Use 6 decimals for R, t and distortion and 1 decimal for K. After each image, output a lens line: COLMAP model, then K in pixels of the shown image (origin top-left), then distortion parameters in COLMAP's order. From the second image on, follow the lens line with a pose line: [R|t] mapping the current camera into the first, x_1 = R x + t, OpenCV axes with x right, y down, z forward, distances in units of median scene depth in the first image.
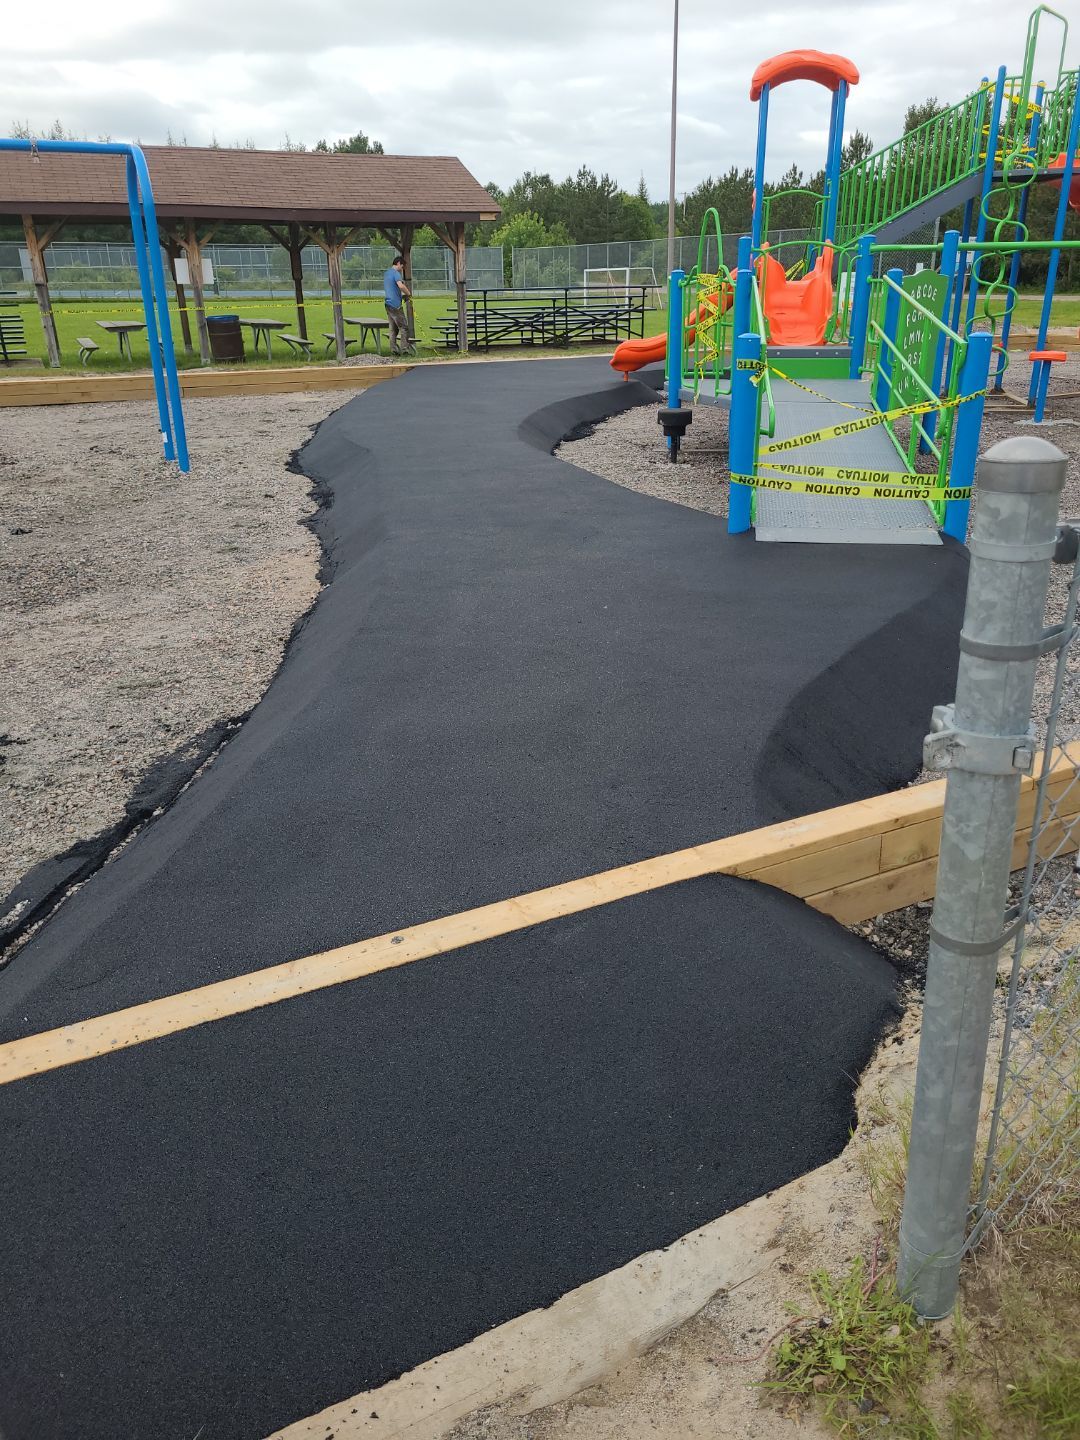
lens RADIAL K [[1155.8, 0, 540.0], [0, 1155.8, 720.0], [0, 0, 1]] dist [0.010268, 0.008781]
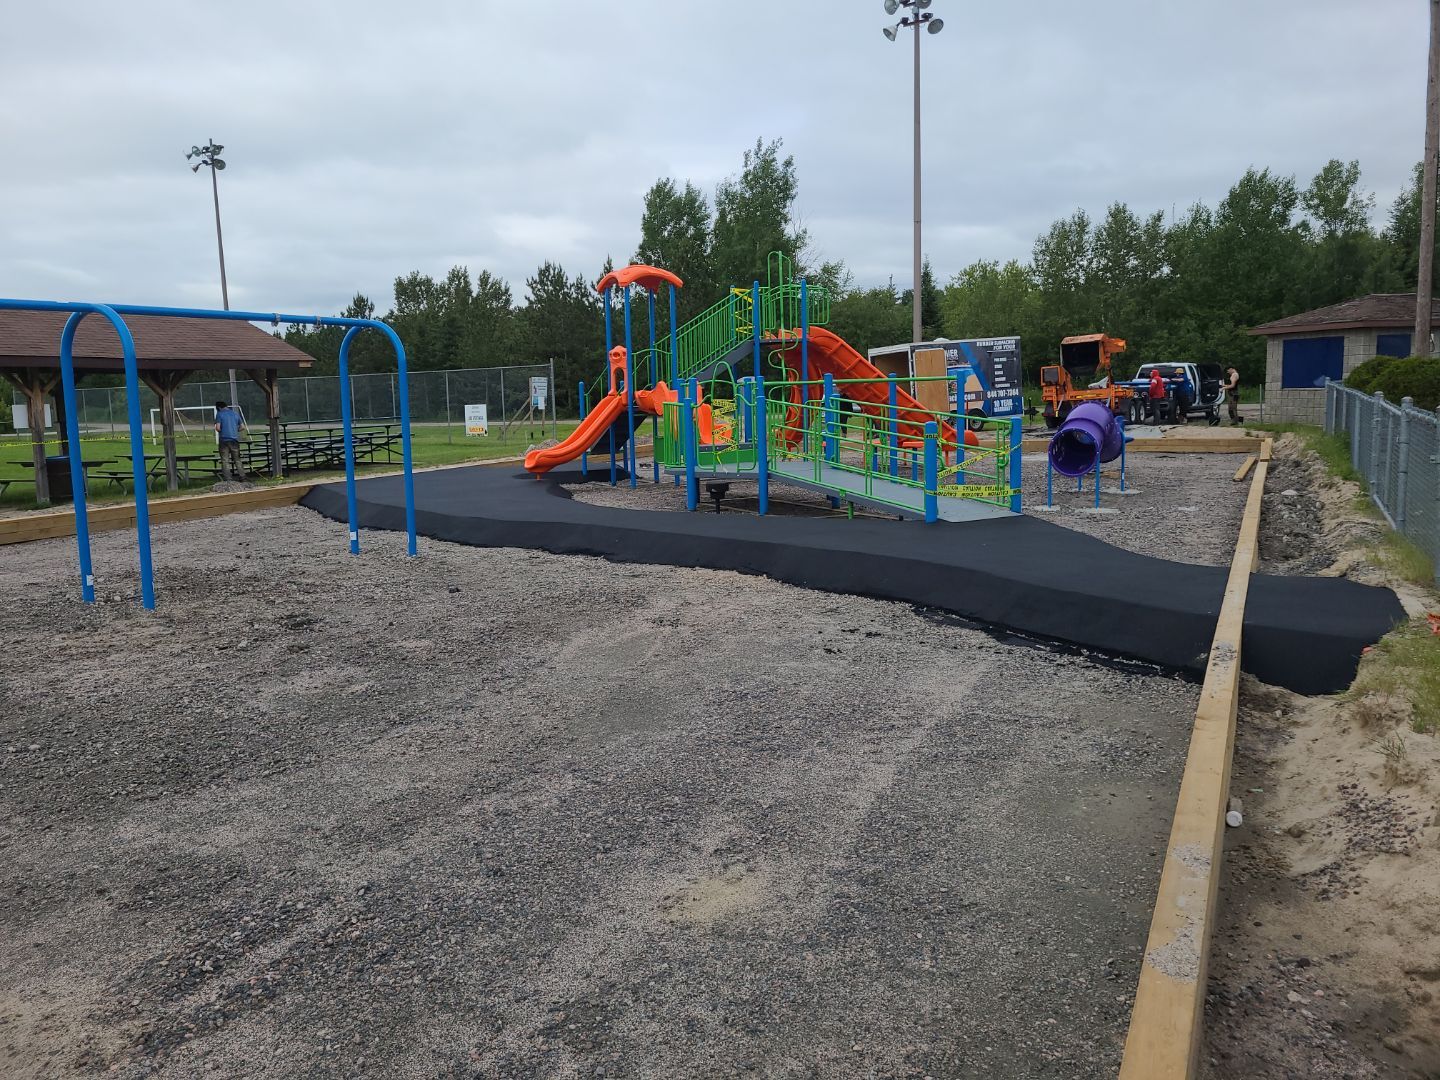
lens RADIAL K [[1155.8, 0, 720.0], [0, 1155.8, 540.0], [0, 0, 1]] dist [0.010268, 0.008781]
pose [[0.779272, -0.099675, 0.618709, -0.479157], [0.251967, 0.953790, -0.163699, 0.036685], [-0.573801, 0.283460, 0.768376, -0.102328]]
